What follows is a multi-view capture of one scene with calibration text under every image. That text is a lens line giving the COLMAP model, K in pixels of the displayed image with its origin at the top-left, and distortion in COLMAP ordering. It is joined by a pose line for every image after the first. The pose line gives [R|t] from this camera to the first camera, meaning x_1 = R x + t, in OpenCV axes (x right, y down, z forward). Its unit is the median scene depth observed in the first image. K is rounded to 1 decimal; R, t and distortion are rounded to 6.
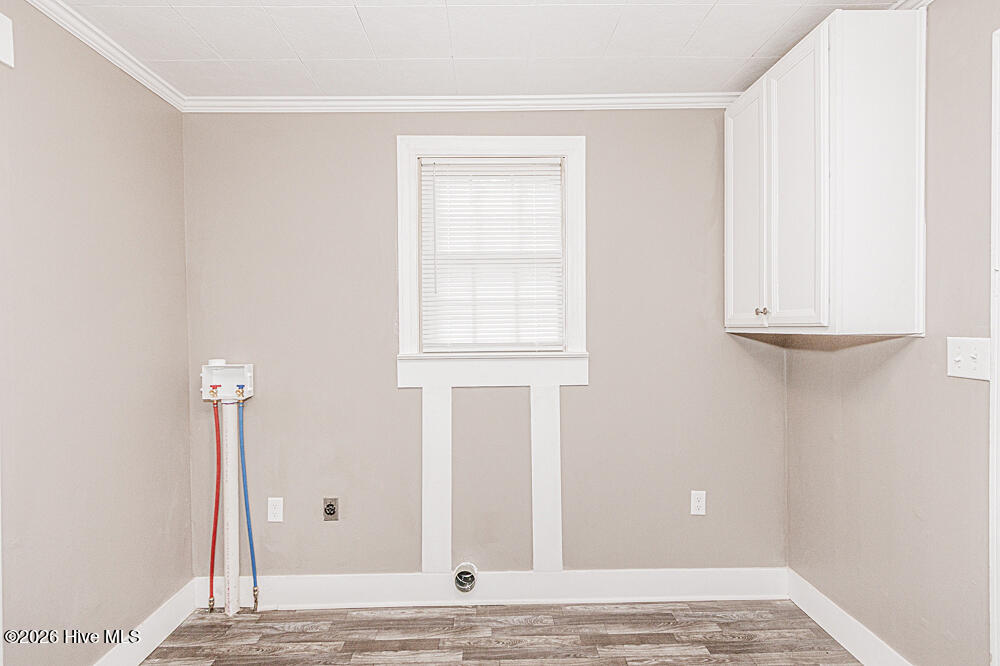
lens RADIAL K [[462.8, 0, 506.8], [0, 462.8, 328.1], [0, 0, 1]] dist [0.008087, -0.000149]
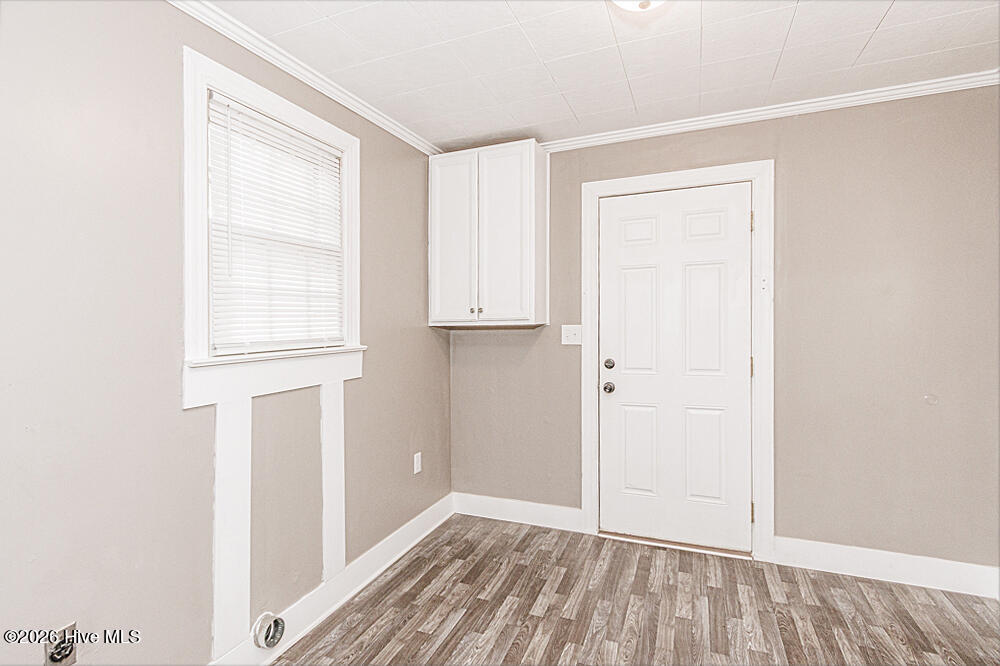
lens RADIAL K [[462.8, 0, 498.0], [0, 462.8, 325.7], [0, 0, 1]] dist [0.008087, -0.000149]
pose [[0.423254, -0.005984, 0.905991, -0.648969], [0.019472, 0.999807, -0.002493, 0.014864], [-0.905802, 0.018697, 0.423289, 0.280111]]
